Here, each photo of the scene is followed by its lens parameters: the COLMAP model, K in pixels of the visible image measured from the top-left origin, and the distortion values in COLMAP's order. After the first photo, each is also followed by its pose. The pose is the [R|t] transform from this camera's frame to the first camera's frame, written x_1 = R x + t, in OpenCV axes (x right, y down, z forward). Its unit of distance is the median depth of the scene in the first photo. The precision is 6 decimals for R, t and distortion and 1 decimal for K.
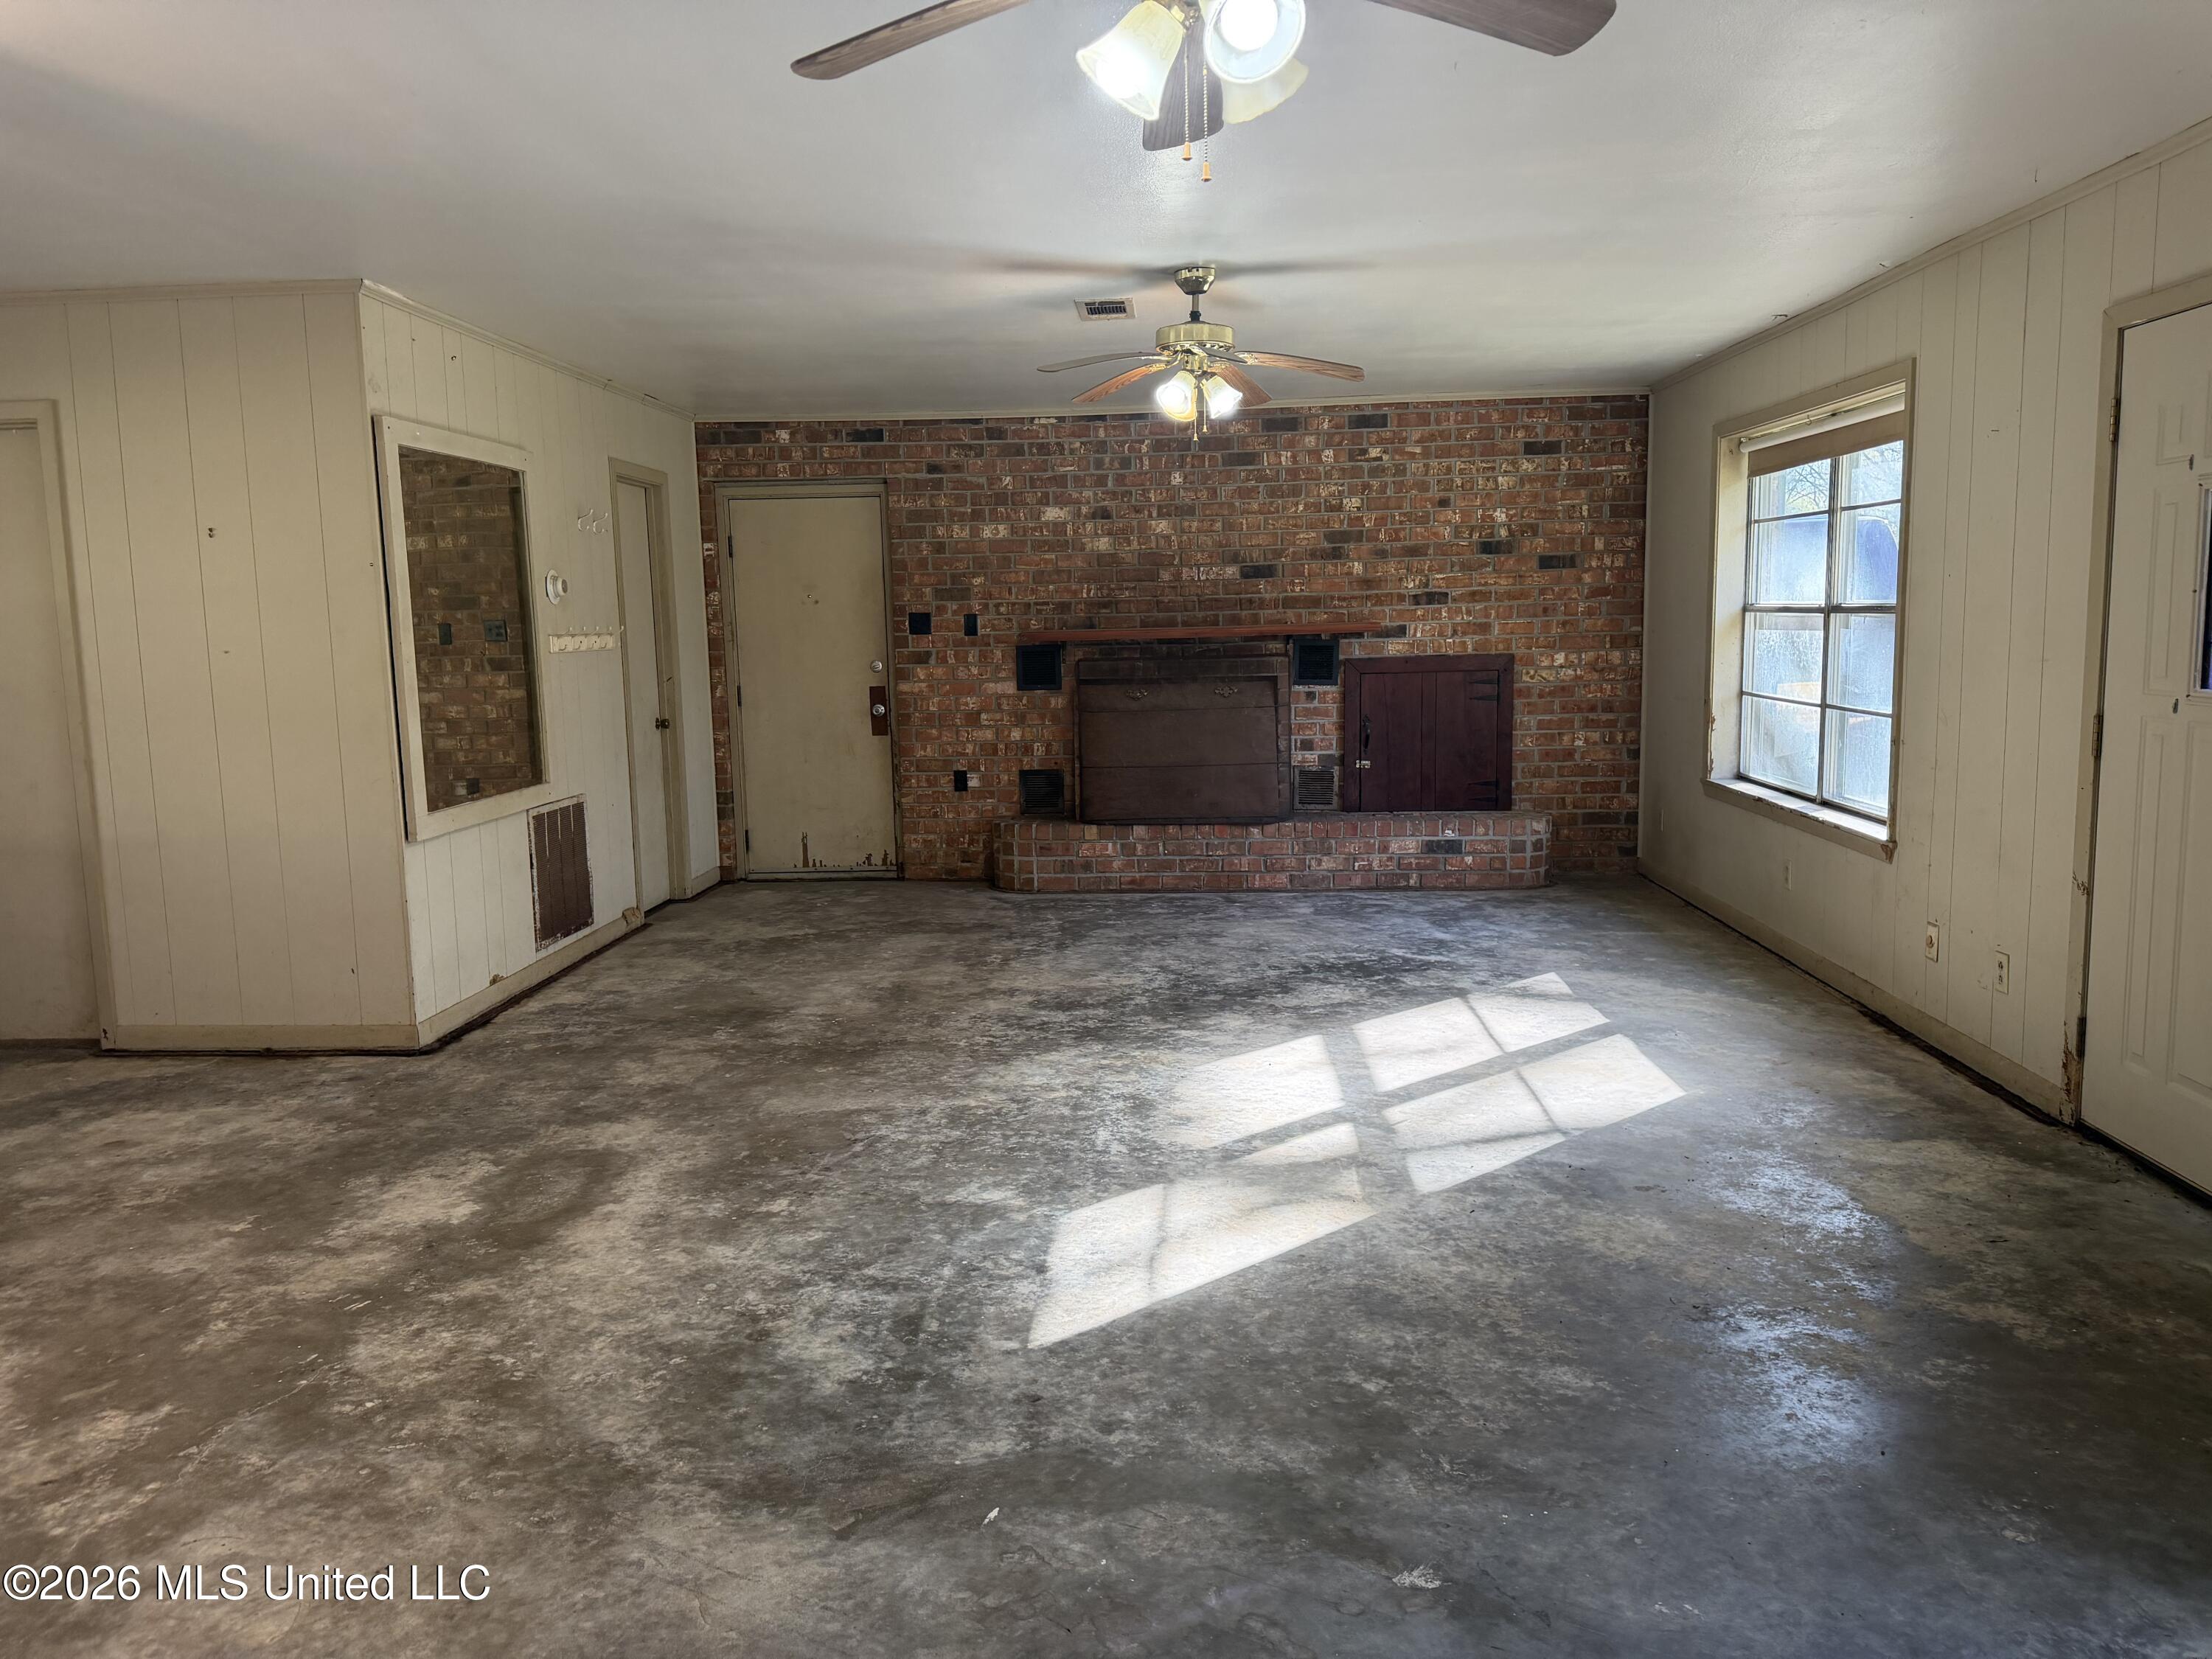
lens RADIAL K [[1571.5, 0, 1106.0], [0, 1571.5, 829.5], [0, 0, 1]] dist [0.140312, -0.184334]
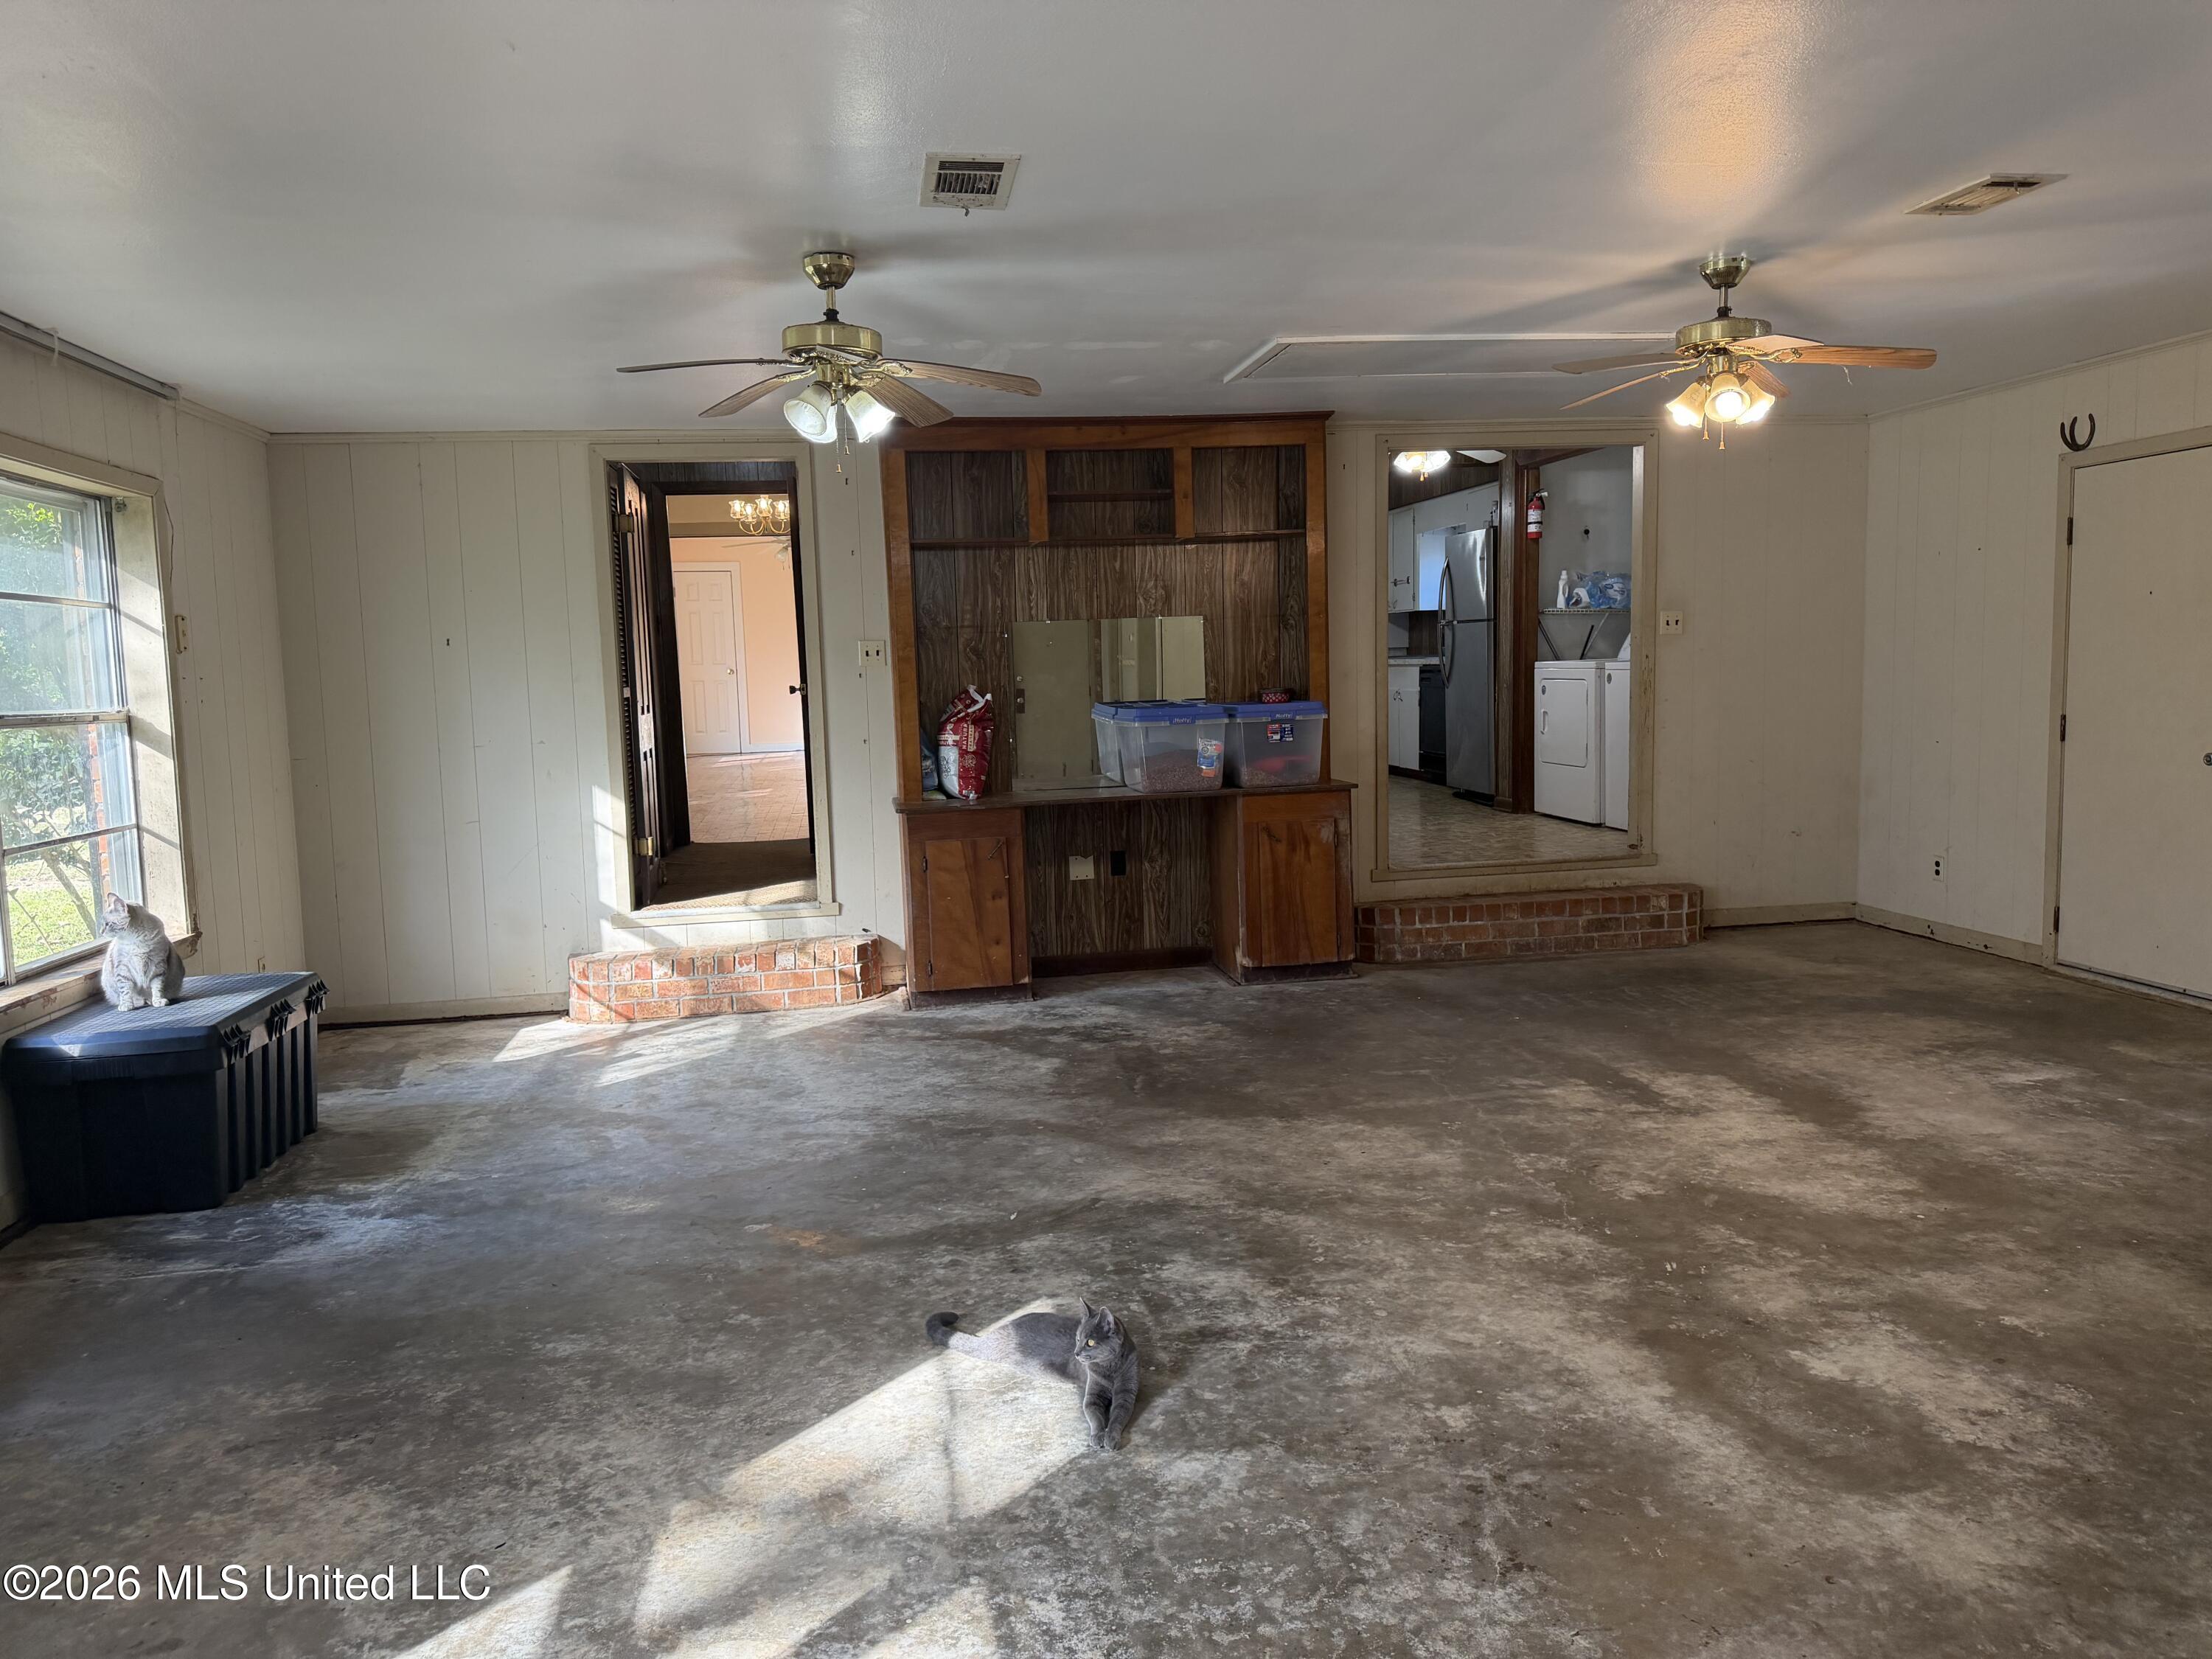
lens RADIAL K [[1571.5, 0, 1106.0], [0, 1571.5, 829.5], [0, 0, 1]] dist [0.140312, -0.184334]
pose [[-0.975775, 0.072496, -0.206415, 0.092551], [0.022073, 0.971310, 0.236790, -0.218696], [0.217659, 0.226498, -0.949381, 1.616455]]
